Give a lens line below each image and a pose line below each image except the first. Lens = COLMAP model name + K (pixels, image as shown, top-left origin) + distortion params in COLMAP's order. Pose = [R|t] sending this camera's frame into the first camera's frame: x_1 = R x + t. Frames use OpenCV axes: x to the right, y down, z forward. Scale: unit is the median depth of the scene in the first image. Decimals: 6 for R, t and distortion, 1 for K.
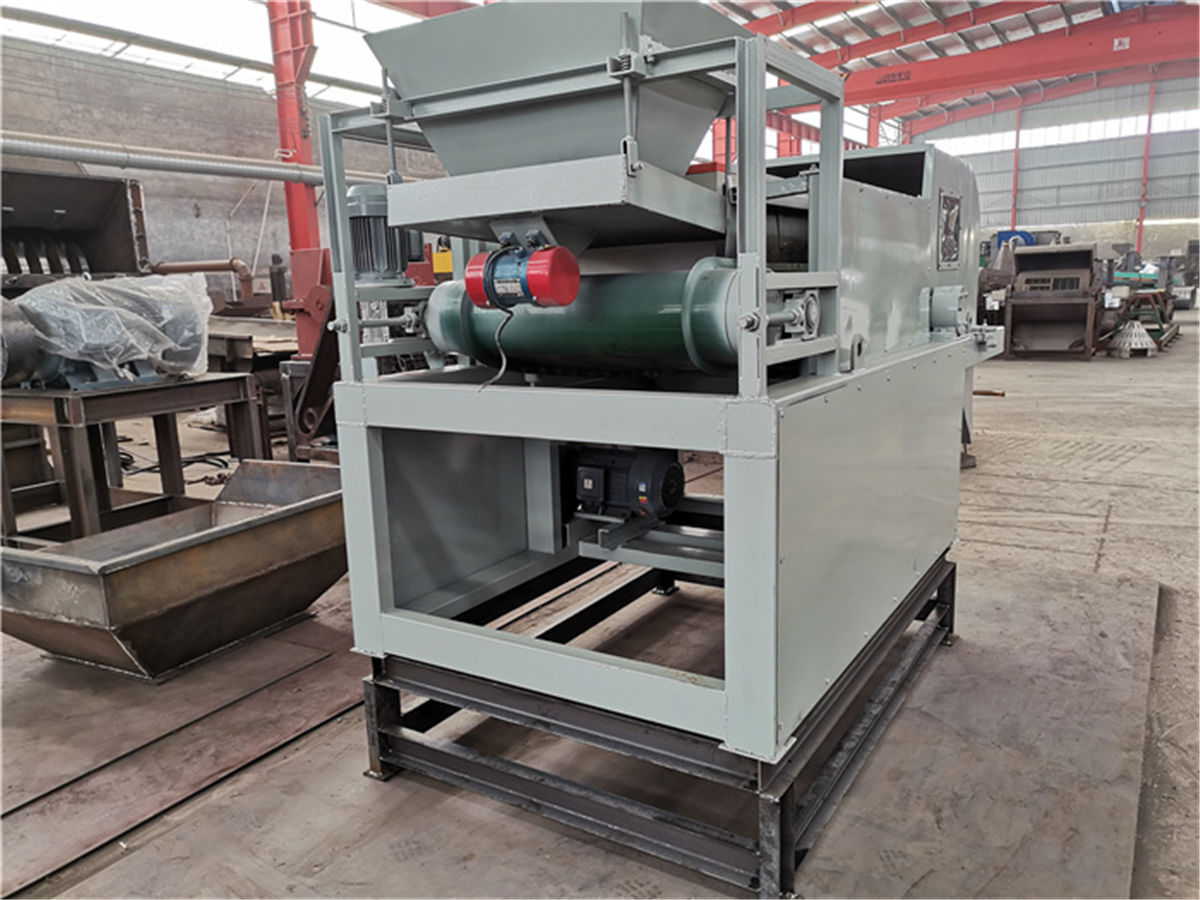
lens RADIAL K [[895.8, 0, 599.1], [0, 895.8, 451.0], [0, 0, 1]] dist [0.001220, 0.000835]
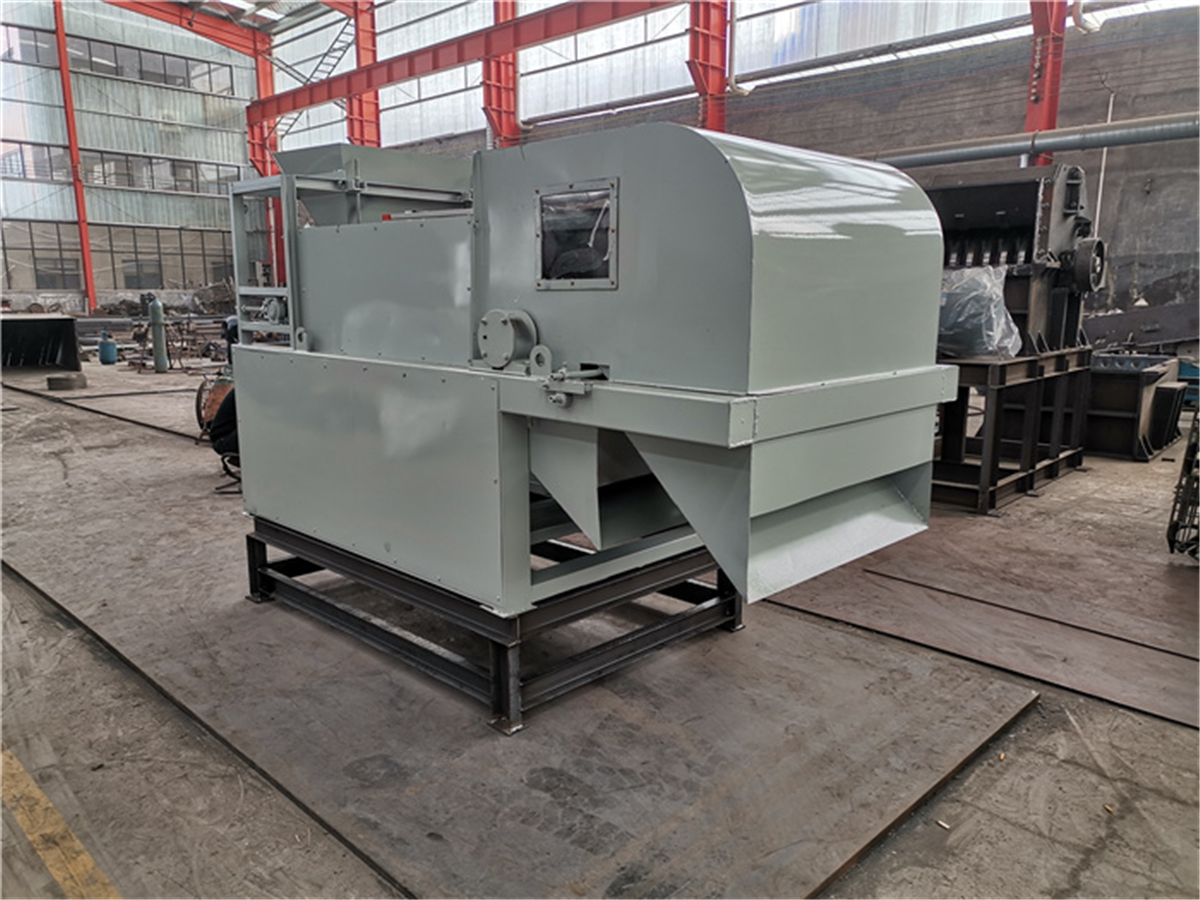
lens RADIAL K [[895.8, 0, 598.7], [0, 895.8, 453.8], [0, 0, 1]] dist [0.001220, 0.000835]
pose [[-0.203639, 0.211387, -0.955953, 1.129915], [-0.169698, 0.954013, 0.247107, -0.261111], [0.964227, 0.212544, -0.158402, 1.170849]]
